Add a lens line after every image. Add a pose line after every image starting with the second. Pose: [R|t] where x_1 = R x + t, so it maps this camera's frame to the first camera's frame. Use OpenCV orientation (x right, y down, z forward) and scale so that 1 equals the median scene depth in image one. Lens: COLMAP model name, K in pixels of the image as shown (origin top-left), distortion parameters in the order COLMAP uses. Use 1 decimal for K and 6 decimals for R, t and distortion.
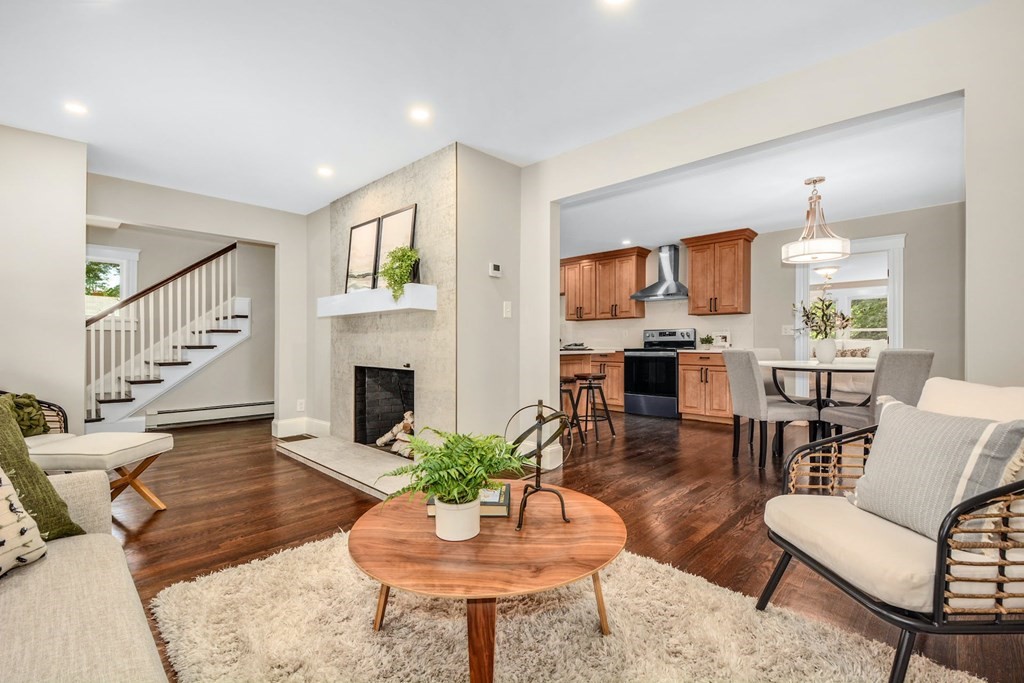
lens RADIAL K [[461.3, 0, 509.6], [0, 461.3, 350.6], [0, 0, 1]] dist [0.002960, -0.000447]
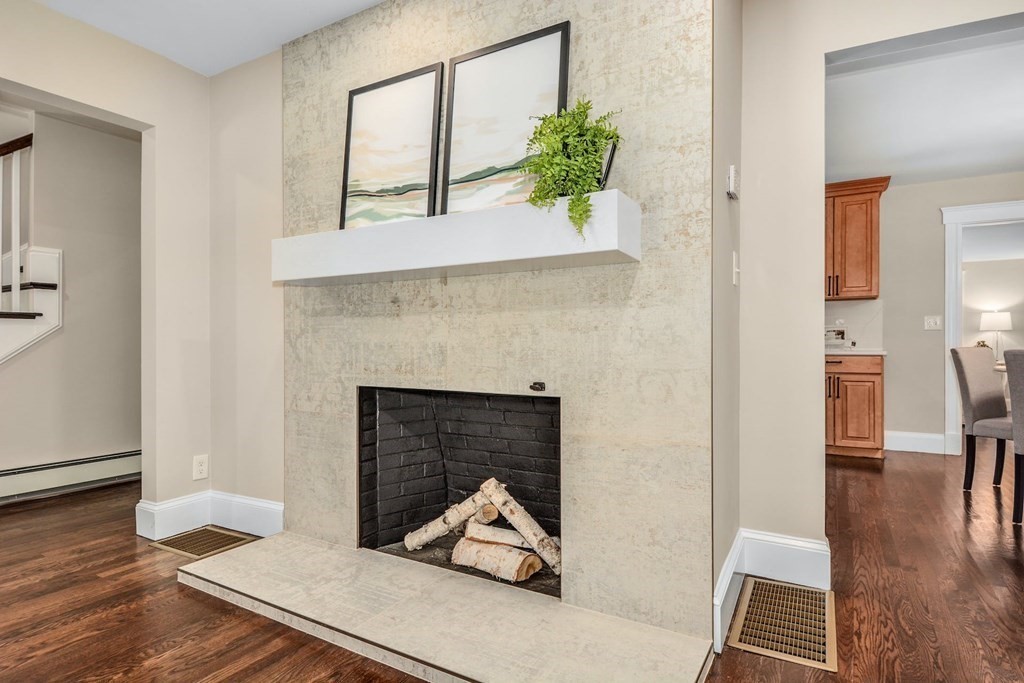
lens RADIAL K [[592.3, 0, 552.5], [0, 592.3, 355.2], [0, 0, 1]] dist [0.028308, -0.034292]
pose [[0.971065, -0.005271, 0.238758, -0.283652], [0.004452, 0.999982, 0.003970, -0.000143], [-0.238775, -0.002792, 0.971071, 0.355689]]
